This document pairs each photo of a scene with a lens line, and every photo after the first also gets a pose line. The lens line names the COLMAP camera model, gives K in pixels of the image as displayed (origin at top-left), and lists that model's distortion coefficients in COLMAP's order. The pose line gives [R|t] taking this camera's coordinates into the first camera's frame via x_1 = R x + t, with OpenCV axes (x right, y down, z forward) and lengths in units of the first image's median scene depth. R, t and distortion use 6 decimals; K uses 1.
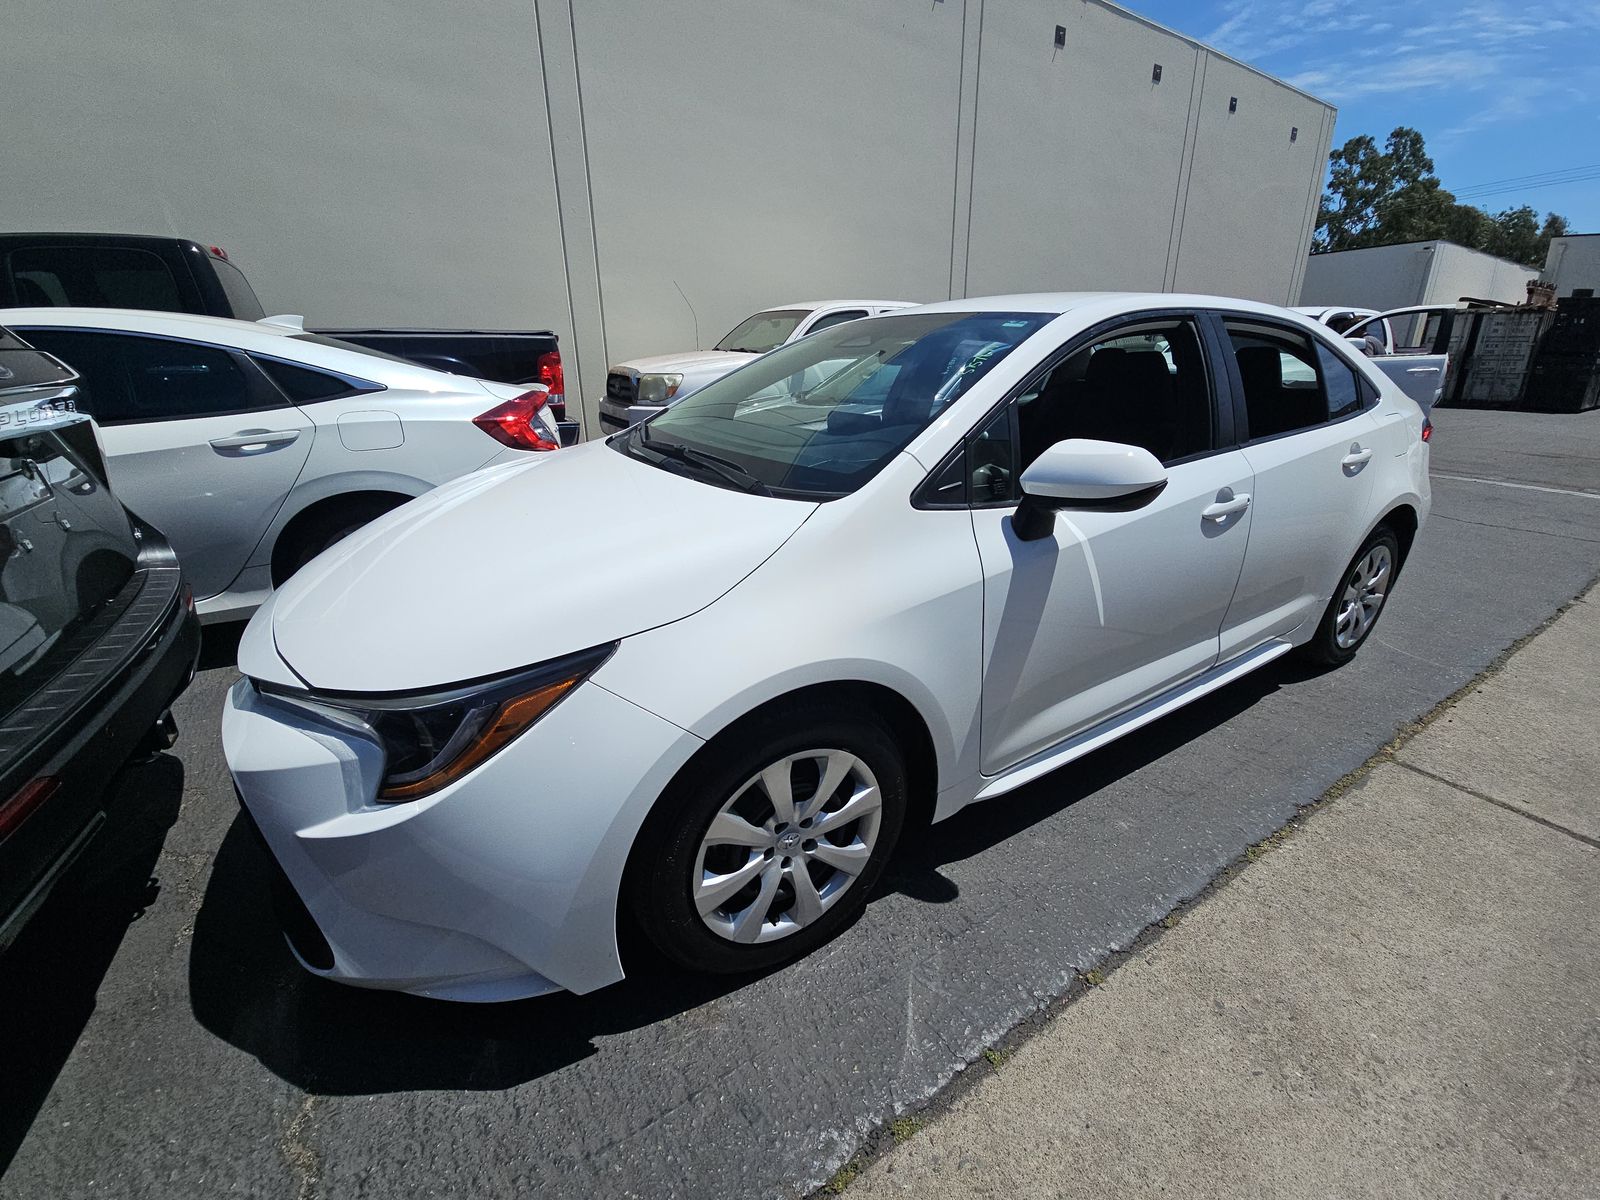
lens RADIAL K [[635.9, 0, 800.0], [0, 635.9, 600.0], [0, 0, 1]] dist [0.031063, -0.019384]
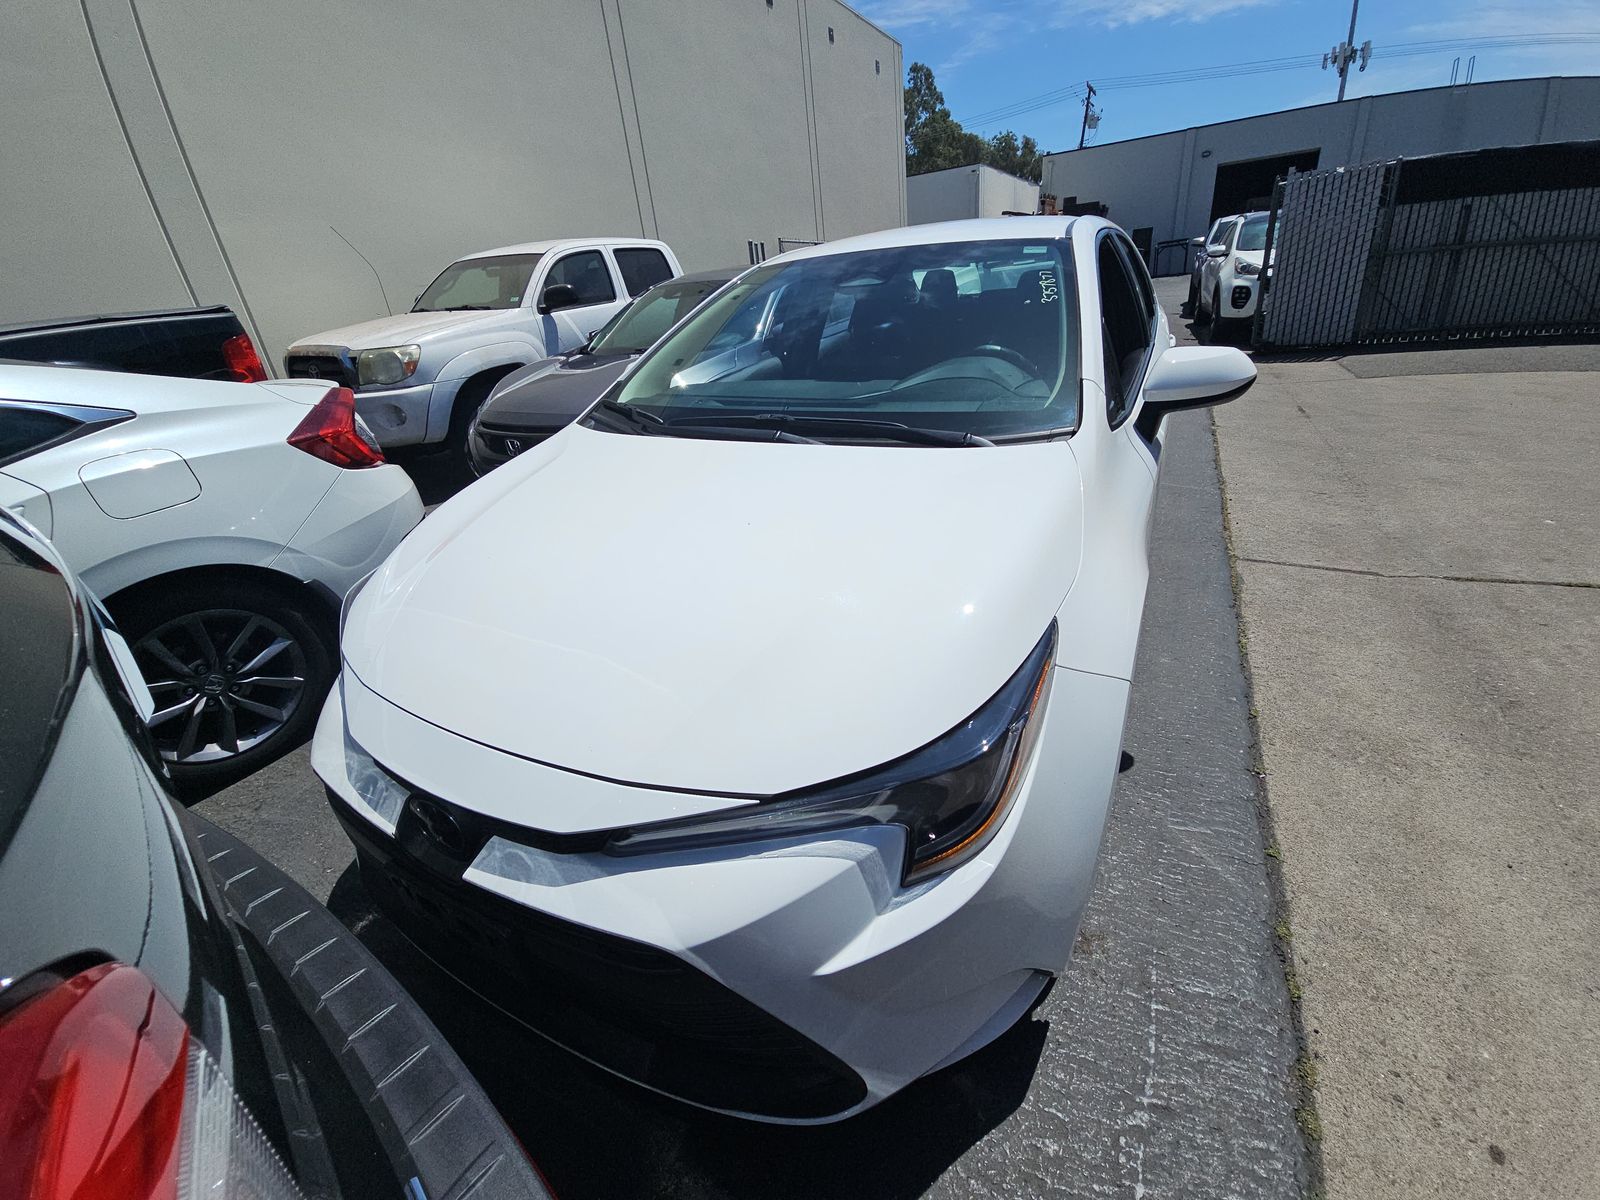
lens RADIAL K [[638.7, 0, 796.8], [0, 638.7, 604.4], [0, 0, 1]] dist [-0.000324, 0.000225]
pose [[0.869400, -0.286489, 0.402577, -0.490100], [0.250320, 0.957834, 0.141043, -0.089085], [-0.426009, -0.021850, 0.904455, 0.160051]]
